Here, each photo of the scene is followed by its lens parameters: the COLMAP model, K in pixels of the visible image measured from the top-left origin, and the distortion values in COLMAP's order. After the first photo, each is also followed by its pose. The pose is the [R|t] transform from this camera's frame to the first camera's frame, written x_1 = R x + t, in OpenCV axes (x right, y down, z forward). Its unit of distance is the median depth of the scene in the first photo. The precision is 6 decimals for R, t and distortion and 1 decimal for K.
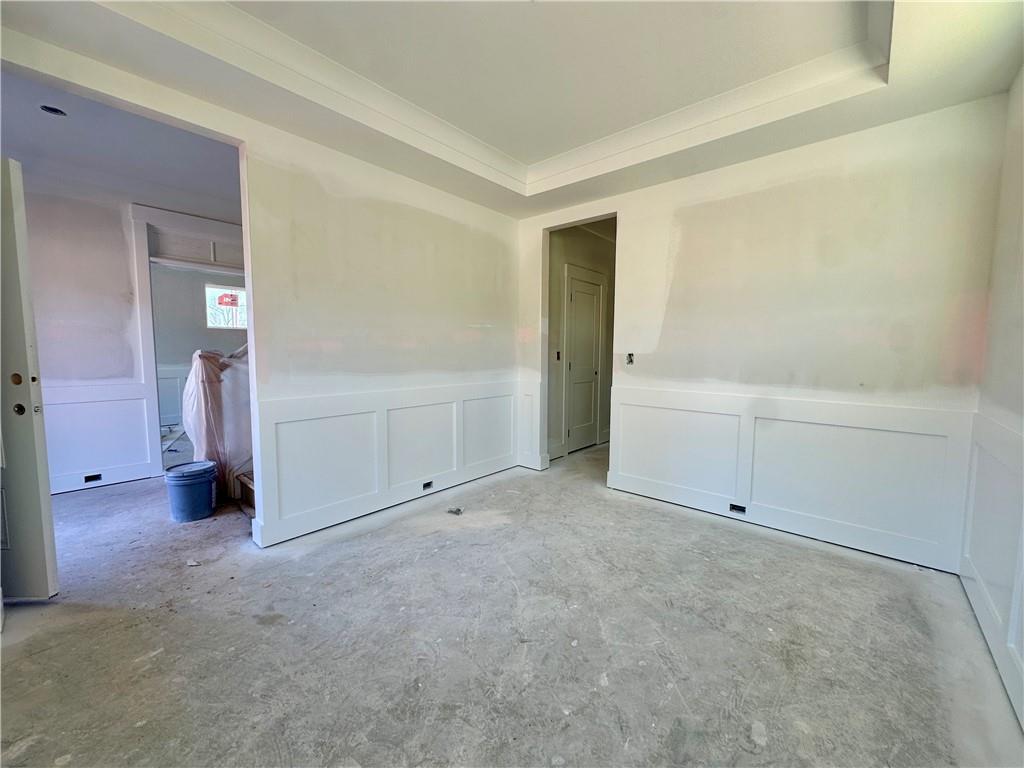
lens RADIAL K [[408.3, 0, 511.4], [0, 408.3, 386.0], [0, 0, 1]] dist [-0.001548, -0.000030]
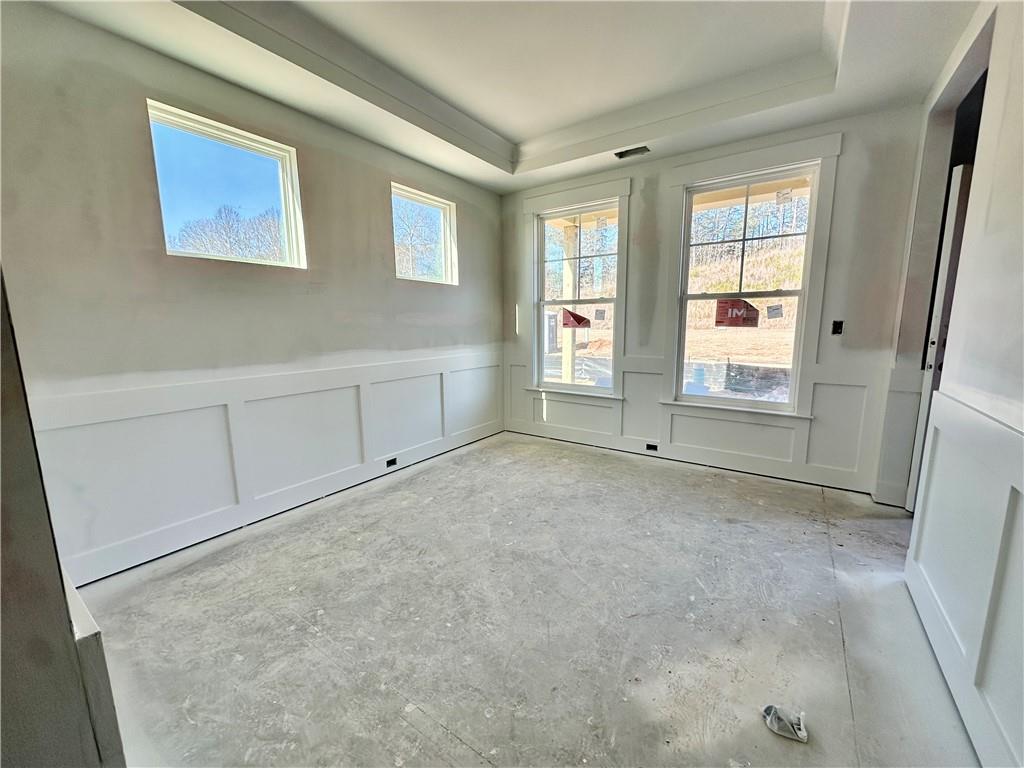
lens RADIAL K [[408.3, 0, 511.4], [0, 408.3, 384.7], [0, 0, 1]] dist [-0.001548, -0.000030]
pose [[-0.994302, 0.018459, -0.104990, 0.243097], [-0.006393, 0.972796, 0.231574, -0.156873], [0.106409, 0.230925, -0.967135, 1.890069]]
